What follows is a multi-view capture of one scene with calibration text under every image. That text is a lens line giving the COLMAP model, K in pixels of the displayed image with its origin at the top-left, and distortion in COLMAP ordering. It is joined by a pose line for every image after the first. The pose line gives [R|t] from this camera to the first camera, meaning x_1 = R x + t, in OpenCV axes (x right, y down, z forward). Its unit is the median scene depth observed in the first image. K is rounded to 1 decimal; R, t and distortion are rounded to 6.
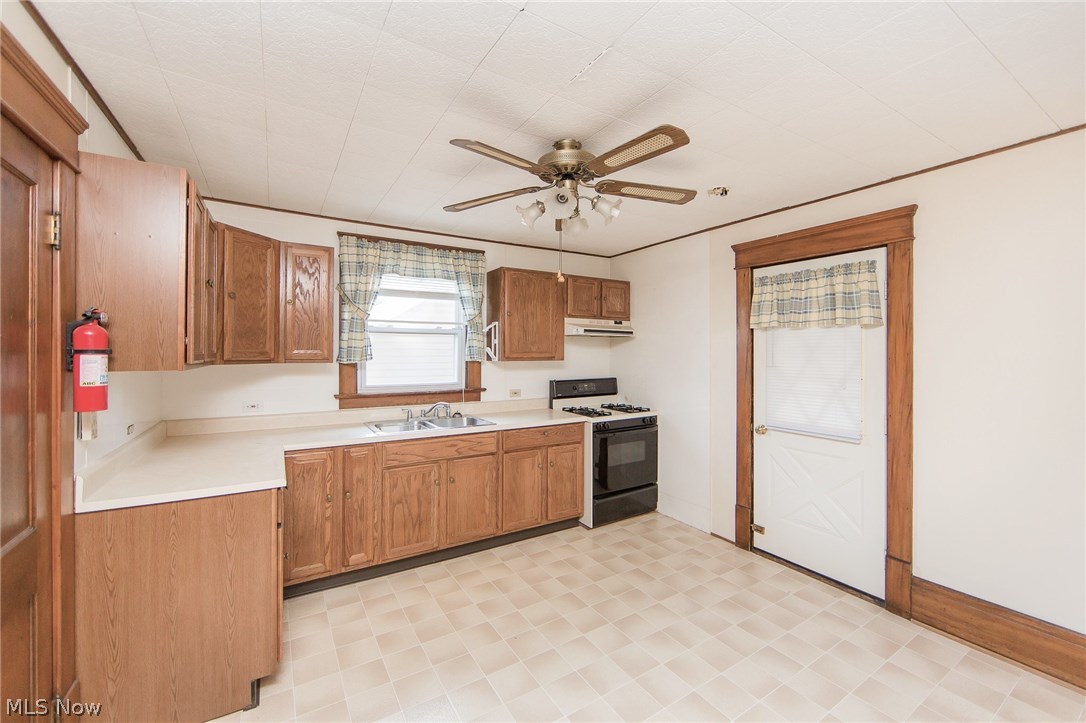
lens RADIAL K [[432.0, 0, 543.9], [0, 432.0, 348.3], [0, 0, 1]] dist [-0.017763, 0.000000]
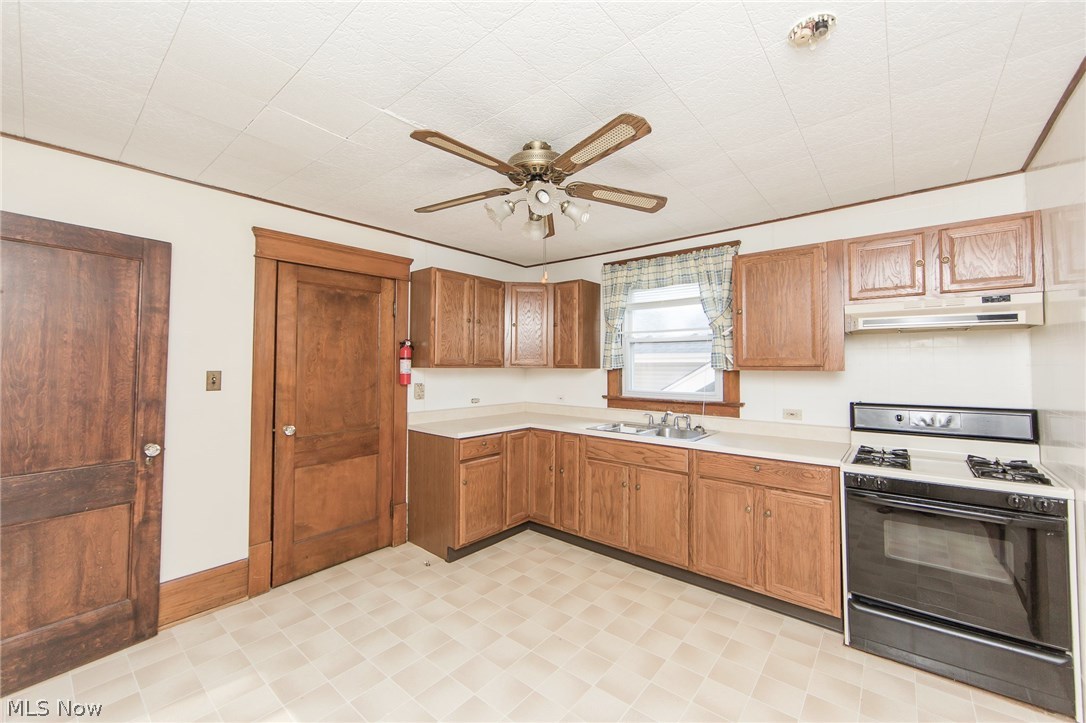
lens RADIAL K [[433.9, 0, 542.7], [0, 433.9, 351.2], [0, 0, 1]] dist [0.000889, 0.000188]
pose [[0.310488, -0.034371, -0.949956, 0.625030], [0.002879, 0.999376, -0.035218, 0.023982], [0.950573, 0.008200, 0.310393, 0.432649]]
